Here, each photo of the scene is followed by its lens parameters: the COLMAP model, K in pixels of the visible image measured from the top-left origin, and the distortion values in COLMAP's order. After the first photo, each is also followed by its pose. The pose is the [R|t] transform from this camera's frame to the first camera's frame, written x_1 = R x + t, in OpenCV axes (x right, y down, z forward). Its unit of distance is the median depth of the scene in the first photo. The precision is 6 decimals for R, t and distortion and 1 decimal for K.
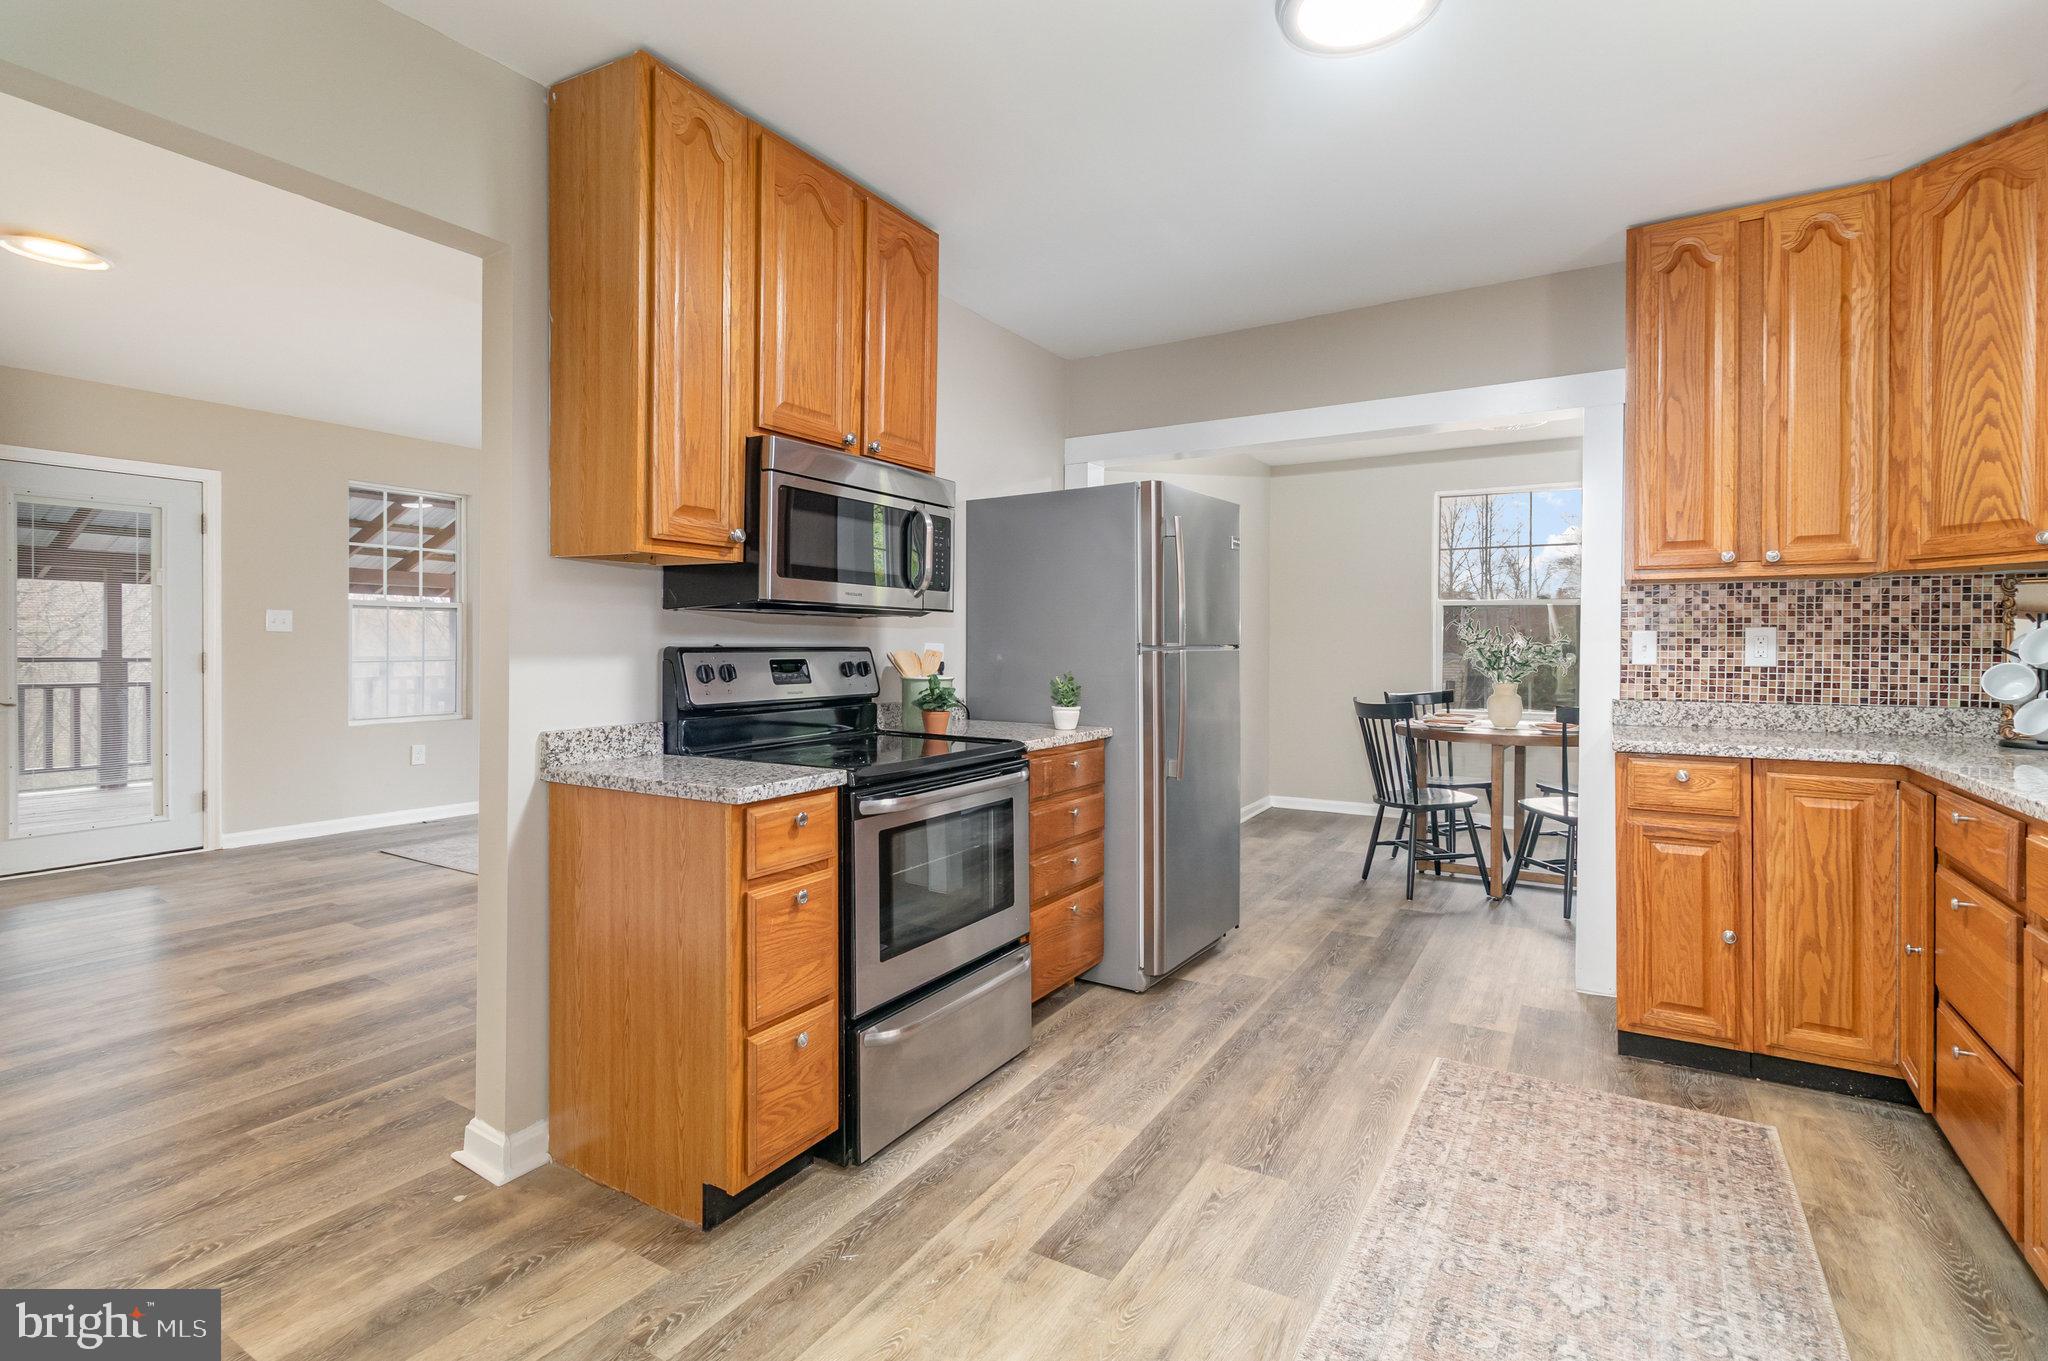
lens RADIAL K [[959.4, 0, 1027.1], [0, 959.4, 649.2], [0, 0, 1]] dist [0.001605, 0.000076]
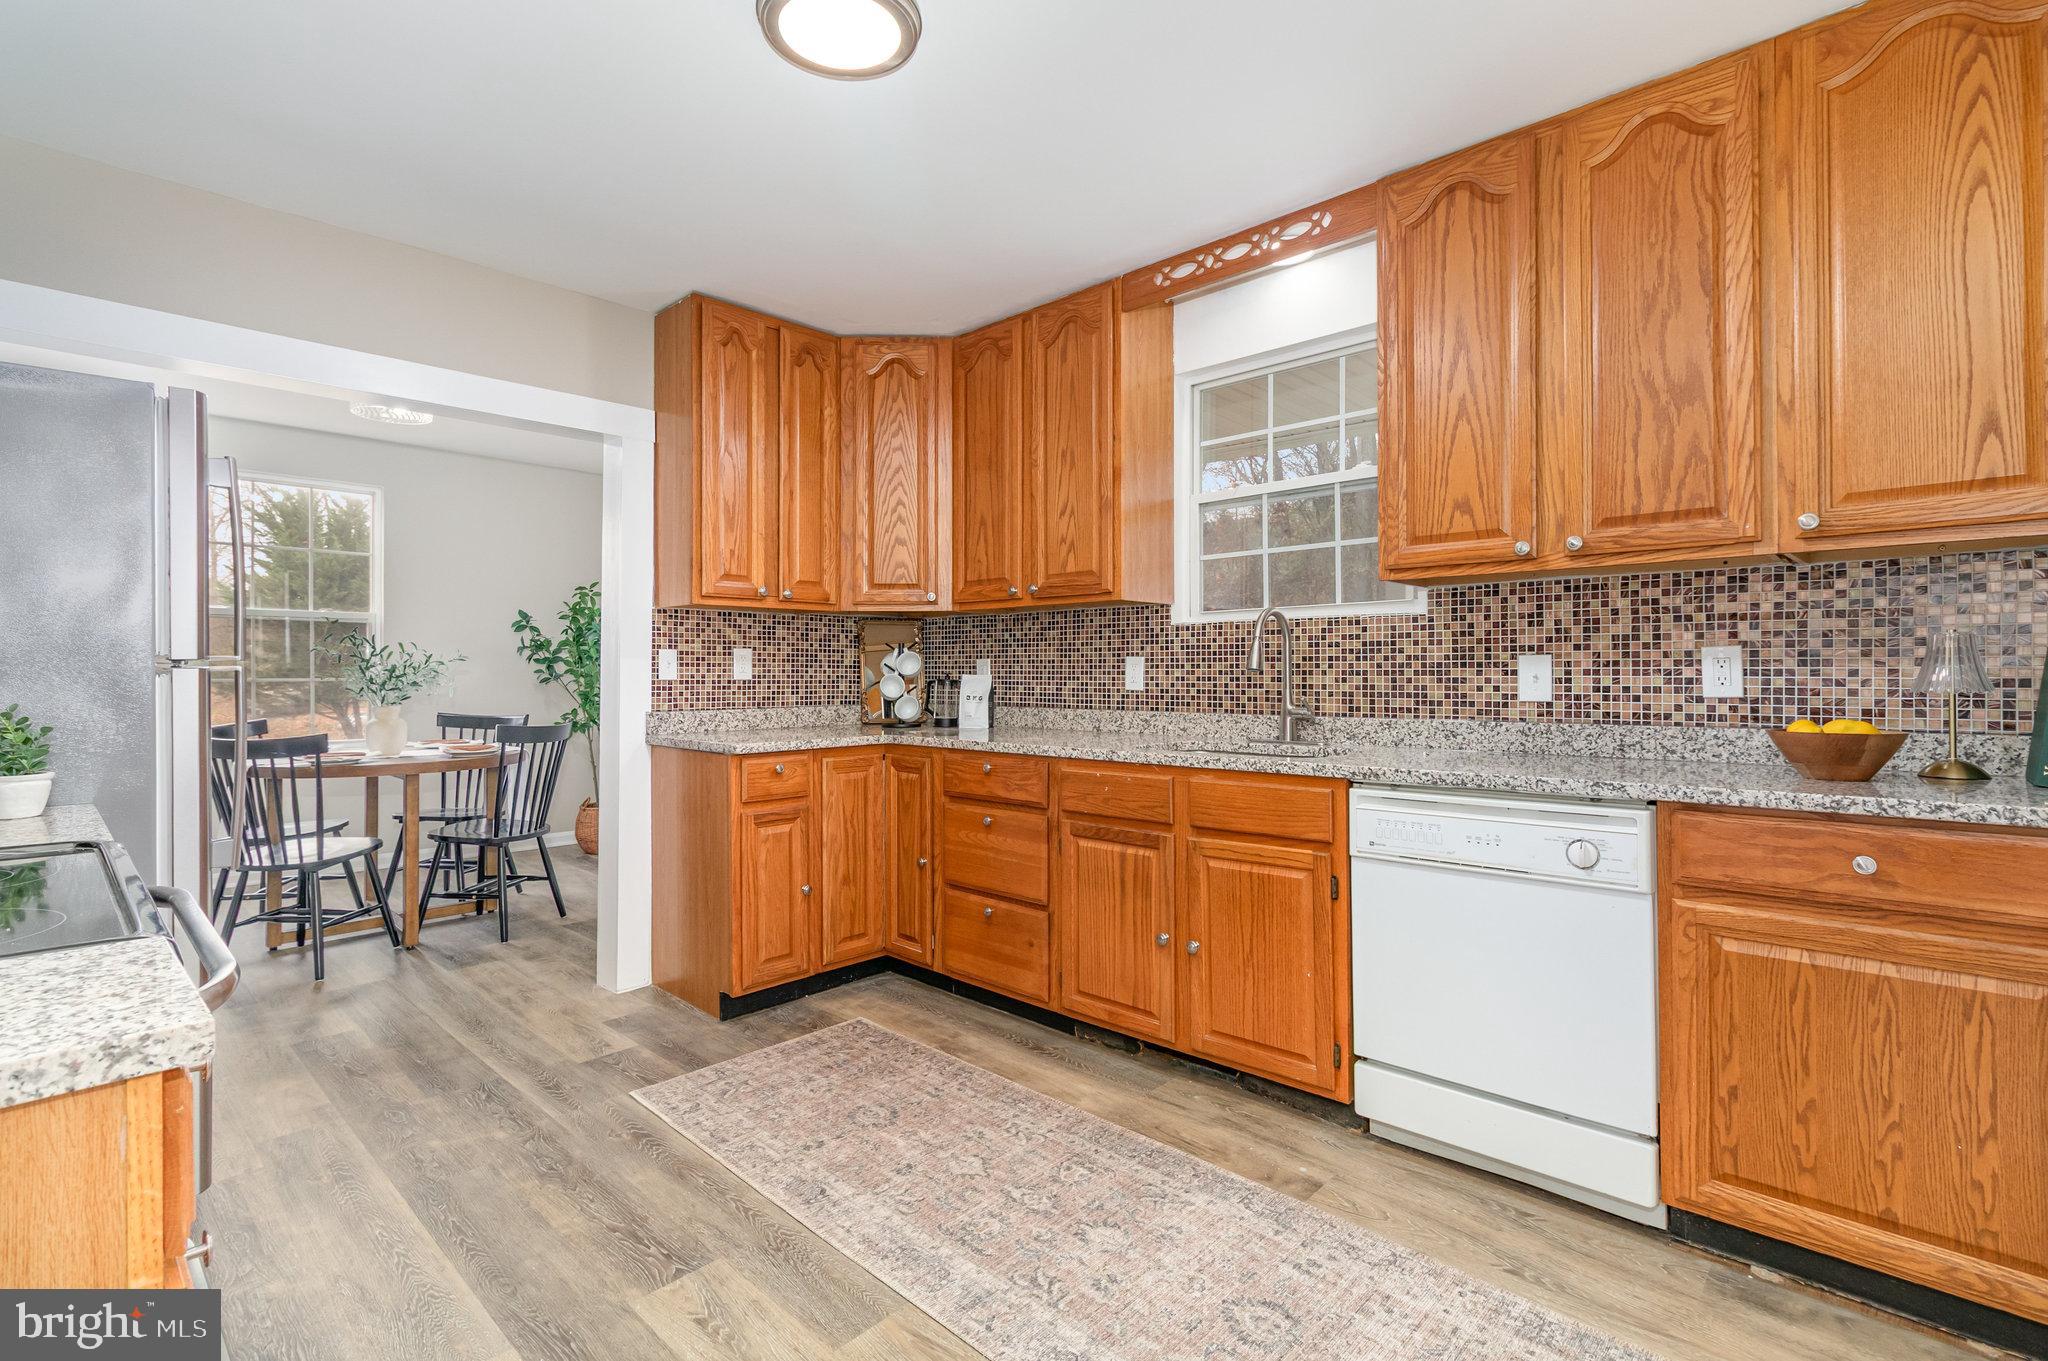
lens RADIAL K [[951.0, 0, 1029.9], [0, 951.0, 668.9], [0, 0, 1]] dist [0.001573, 0.000295]
pose [[0.208940, -0.000416, 0.977928, -0.426843], [0.003215, 0.999995, -0.000261, 0.006187], [-0.977923, 0.003199, 0.208941, 0.425853]]
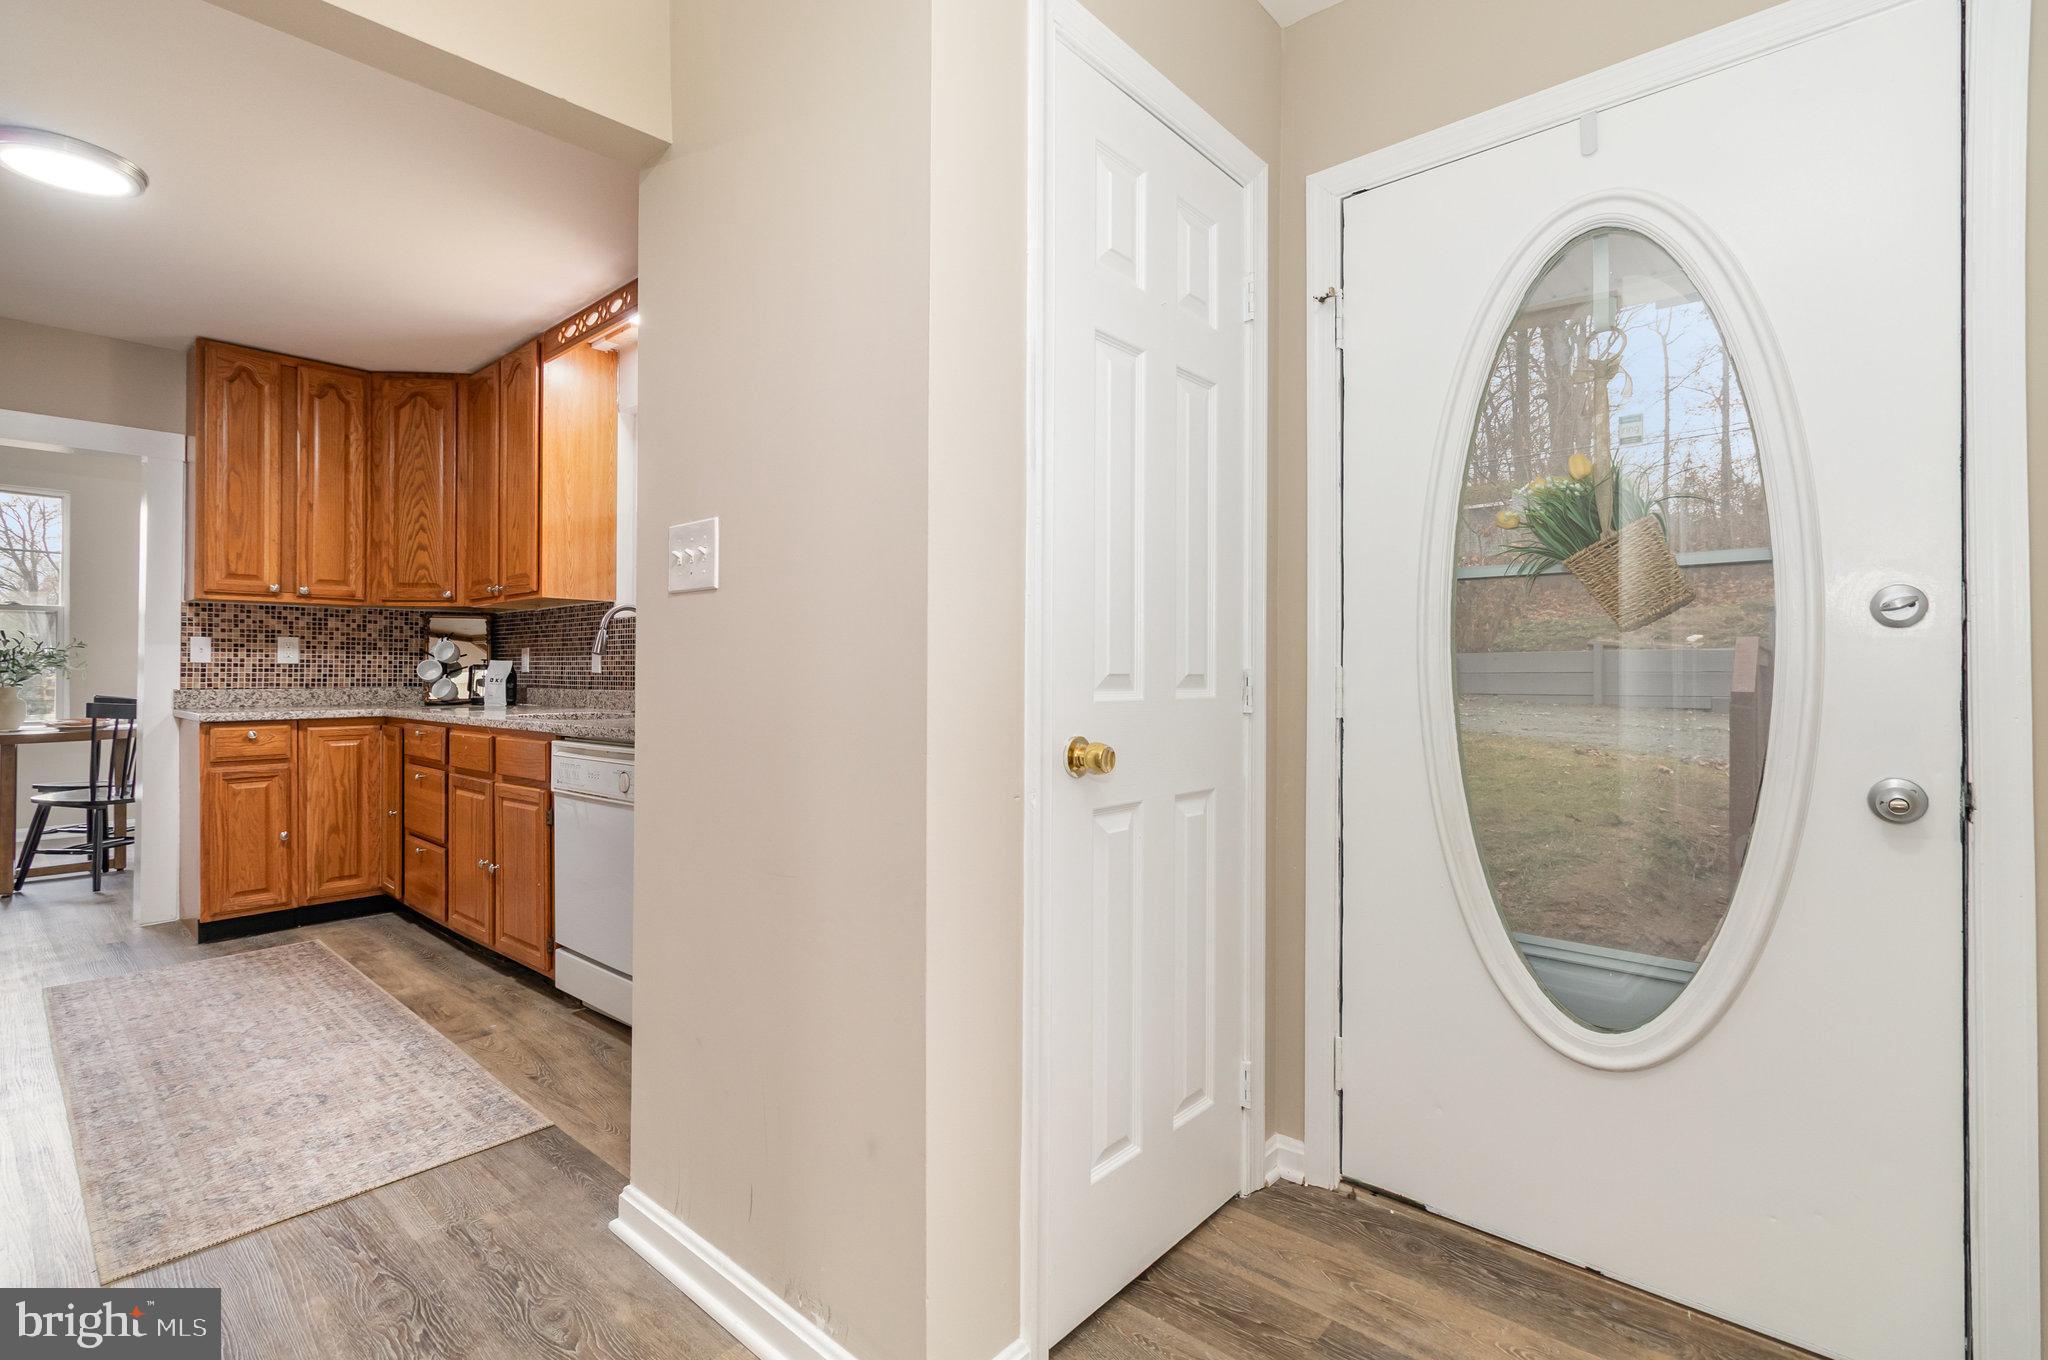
lens RADIAL K [[951.0, 0, 1029.9], [0, 951.0, 668.4], [0, 0, 1]] dist [0.001573, 0.000295]
pose [[0.174540, -0.000447, 0.984650, -0.542147], [-0.000844, 0.999999, 0.000603, 0.026810], [-0.984650, -0.000936, 0.174540, -0.427740]]
